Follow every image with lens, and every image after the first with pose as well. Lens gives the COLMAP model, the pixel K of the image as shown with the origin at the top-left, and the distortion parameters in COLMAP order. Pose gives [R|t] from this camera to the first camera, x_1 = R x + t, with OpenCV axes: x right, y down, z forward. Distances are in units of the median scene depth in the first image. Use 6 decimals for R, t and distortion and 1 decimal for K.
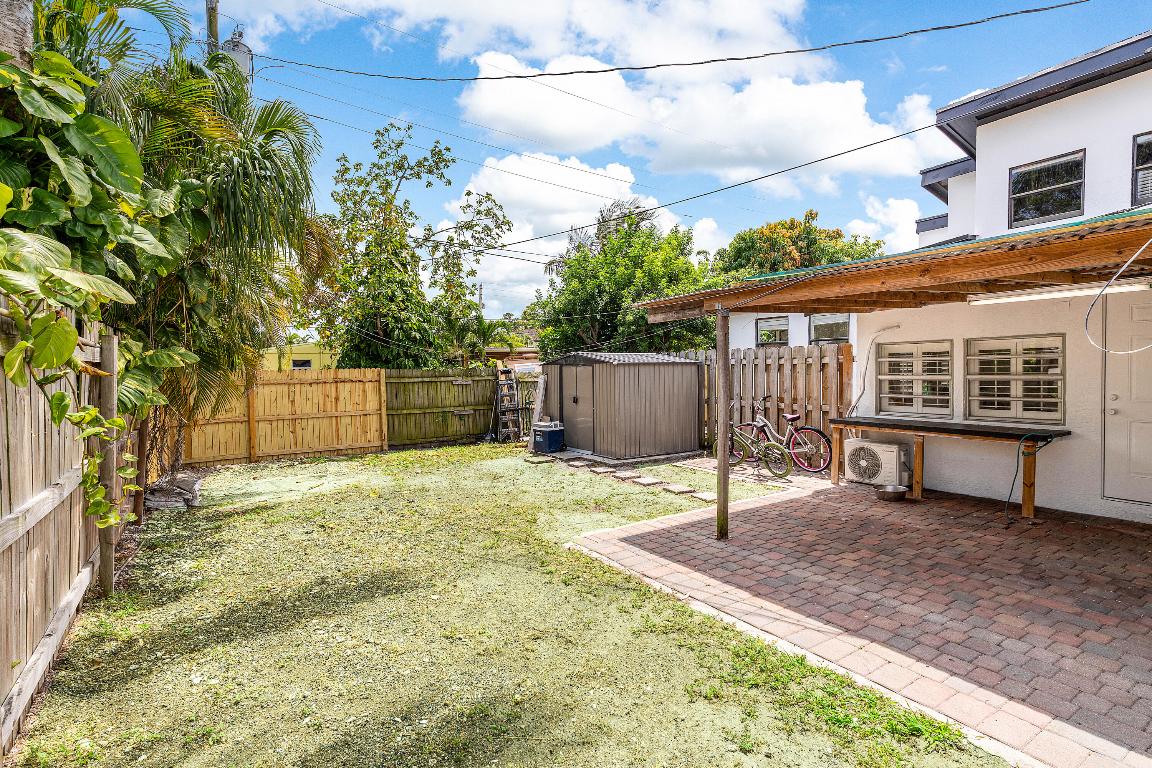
lens RADIAL K [[564.0, 0, 577.4], [0, 564.0, 363.4], [0, 0, 1]] dist [-0.001301, -0.000451]
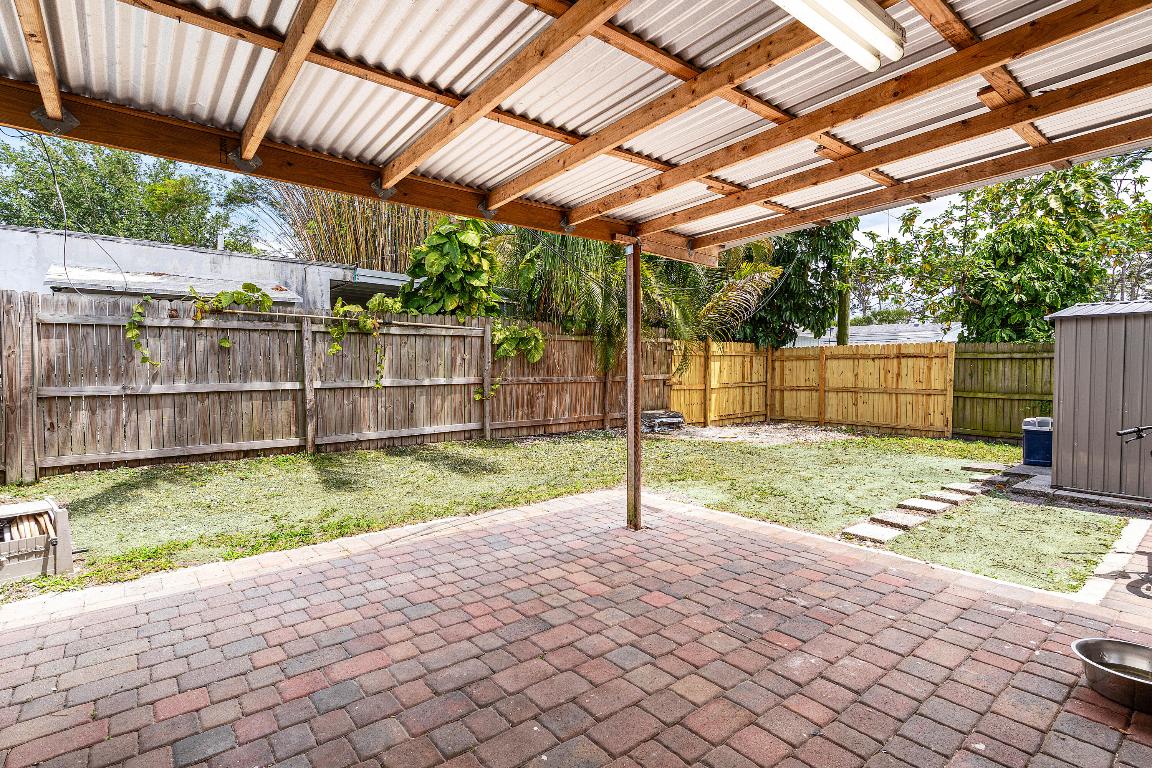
lens RADIAL K [[564.0, 0, 577.4], [0, 564.0, 363.4], [0, 0, 1]] dist [-0.001301, -0.000451]
pose [[0.109330, 0.015441, -0.993886, 1.027918], [0.006930, 0.999843, 0.016296, 0.055130], [0.993981, -0.008669, 0.109206, 0.803898]]
